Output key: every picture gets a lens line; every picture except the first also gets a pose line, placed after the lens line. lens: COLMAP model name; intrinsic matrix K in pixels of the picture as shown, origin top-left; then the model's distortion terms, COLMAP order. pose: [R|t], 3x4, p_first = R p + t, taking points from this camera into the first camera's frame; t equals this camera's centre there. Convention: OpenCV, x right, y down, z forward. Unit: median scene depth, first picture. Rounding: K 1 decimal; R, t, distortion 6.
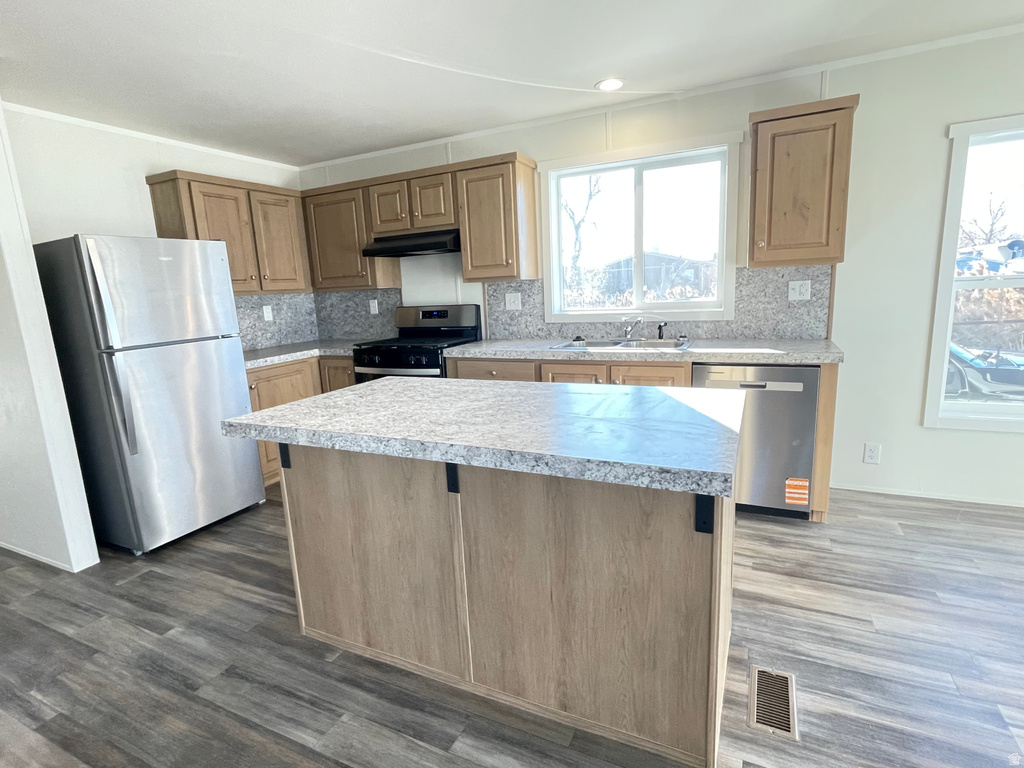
lens RADIAL K [[526.2, 0, 502.5], [0, 526.2, 387.7], [0, 0, 1]] dist [-0.011378, 0.007395]
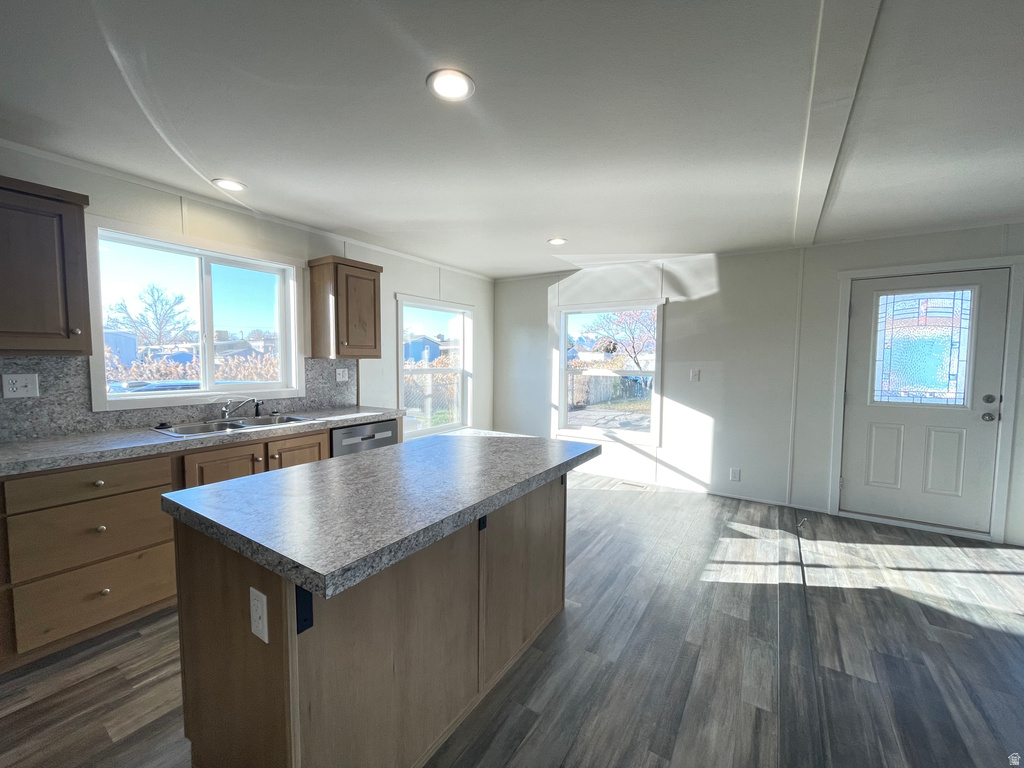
lens RADIAL K [[414.2, 0, 506.9], [0, 414.2, 385.3], [0, 0, 1]] dist [-0.002565, -0.000573]
pose [[0.122339, -0.013023, 0.992403, -0.520795], [0.173030, 0.984881, -0.008406, -0.059627], [-0.977289, 0.172744, 0.122743, 0.370626]]
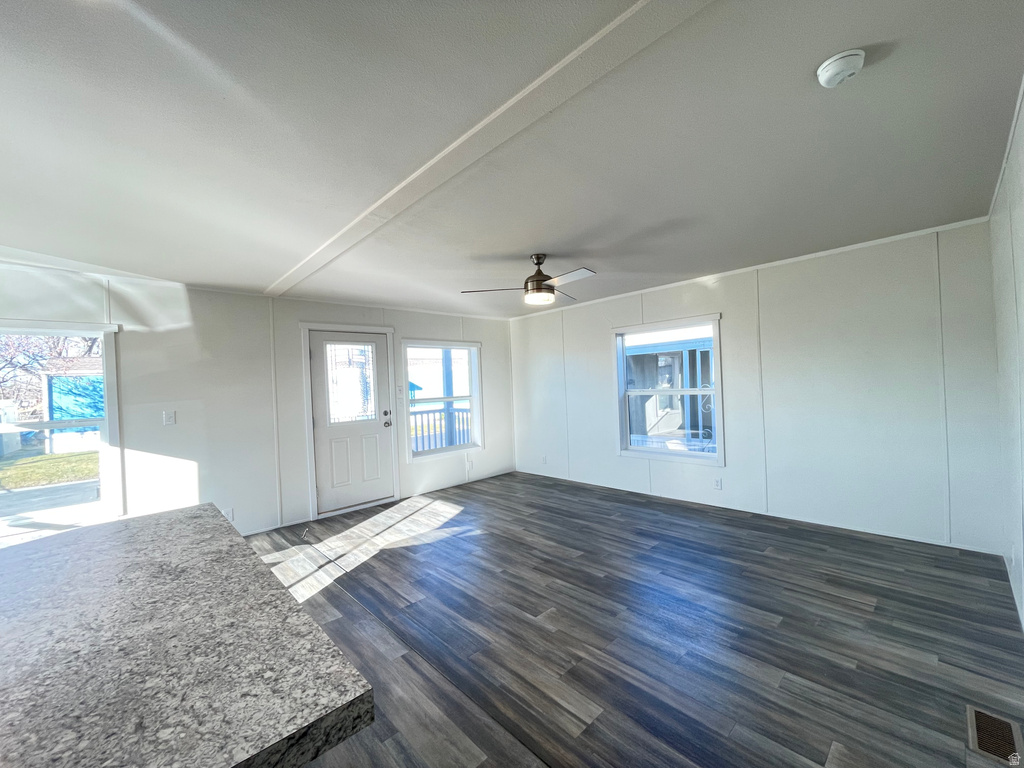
lens RADIAL K [[414.2, 0, 506.9], [0, 414.2, 385.3], [0, 0, 1]] dist [-0.002565, -0.000573]
pose [[-0.930640, 0.089397, 0.354847, -0.421412], [0.154519, 0.975012, 0.159613, -0.122313], [-0.331711, 0.203373, -0.921199, 0.657117]]
